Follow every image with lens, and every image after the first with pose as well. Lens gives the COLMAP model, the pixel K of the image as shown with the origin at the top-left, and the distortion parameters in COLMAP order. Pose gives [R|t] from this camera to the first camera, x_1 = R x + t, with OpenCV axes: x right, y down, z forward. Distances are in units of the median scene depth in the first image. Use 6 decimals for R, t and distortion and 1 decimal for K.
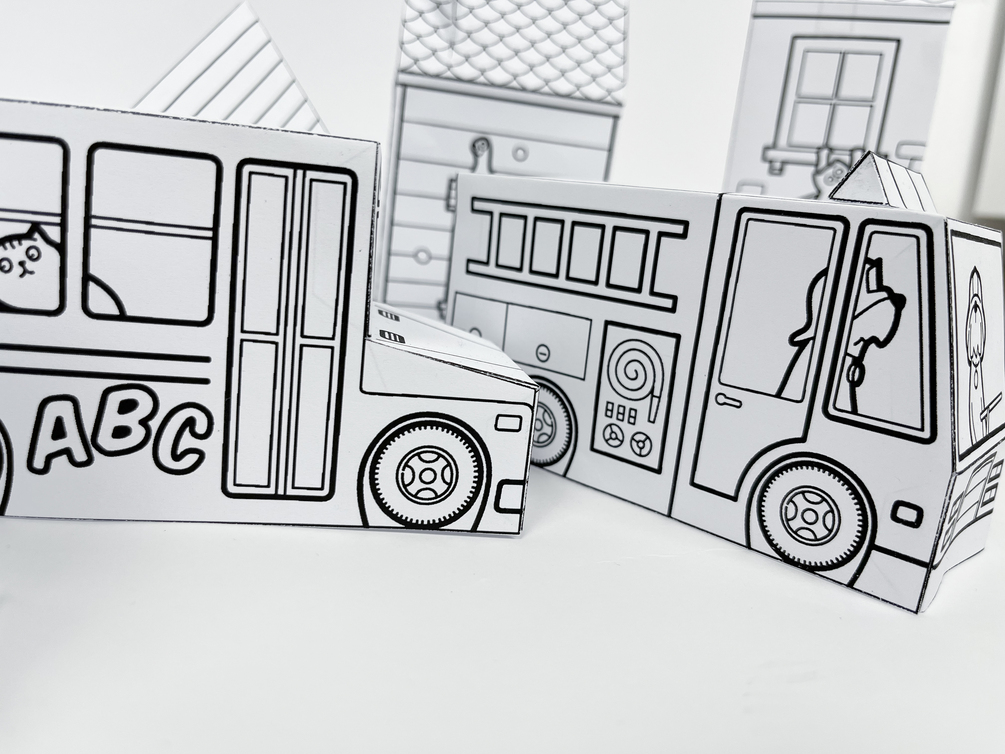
lens RADIAL K [[783.0, 0, 504.2], [0, 783.0, 382.1], [0, 0, 1]] dist [-0.000579, -0.048334]
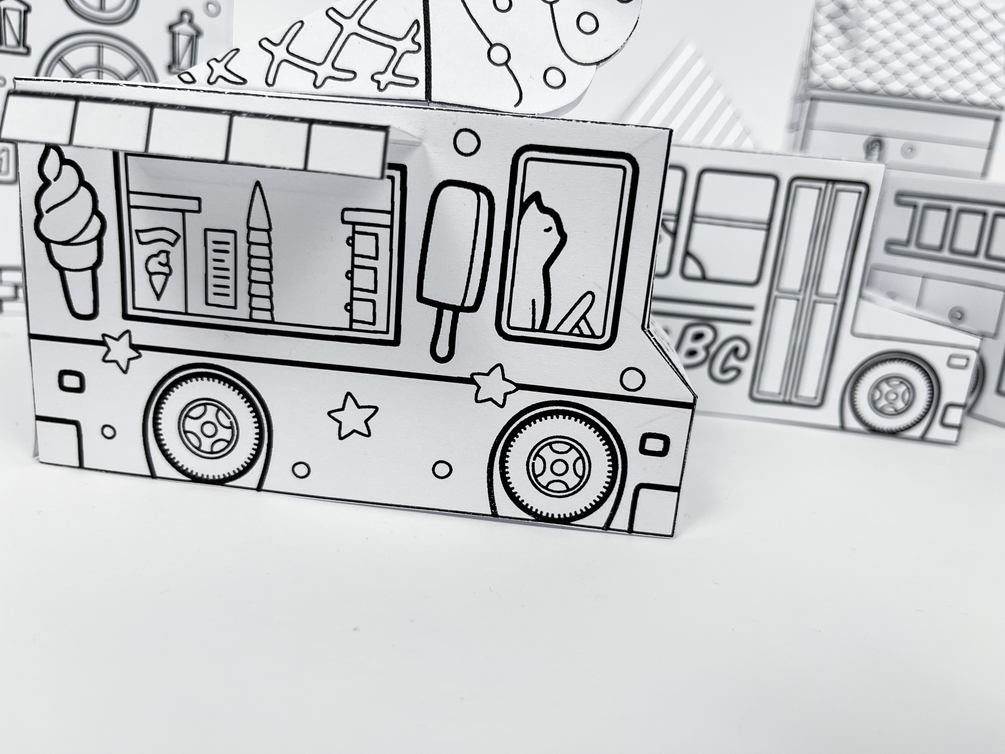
lens RADIAL K [[783.0, 0, 505.8], [0, 783.0, 374.6], [0, 0, 1]] dist [-0.000579, -0.048334]
pose [[0.955090, 0.052599, -0.291609, -0.379221], [-0.045986, 0.998507, 0.029492, 0.075839], [0.292725, -0.014758, 0.956083, -0.588360]]
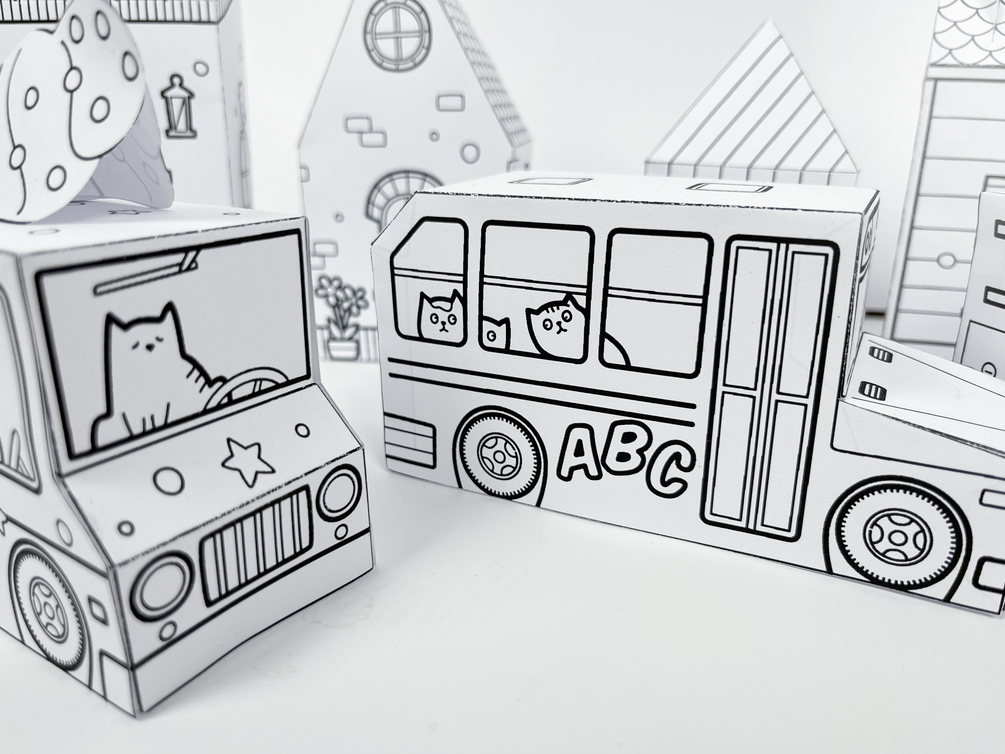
lens RADIAL K [[783.0, 0, 504.6], [0, 783.0, 371.6], [0, 0, 1]] dist [-0.000579, -0.048334]
pose [[0.790398, 0.081349, -0.607168, 0.096457], [-0.043103, 0.996072, 0.077344, -0.154065], [0.611075, -0.034962, 0.790800, -0.082214]]
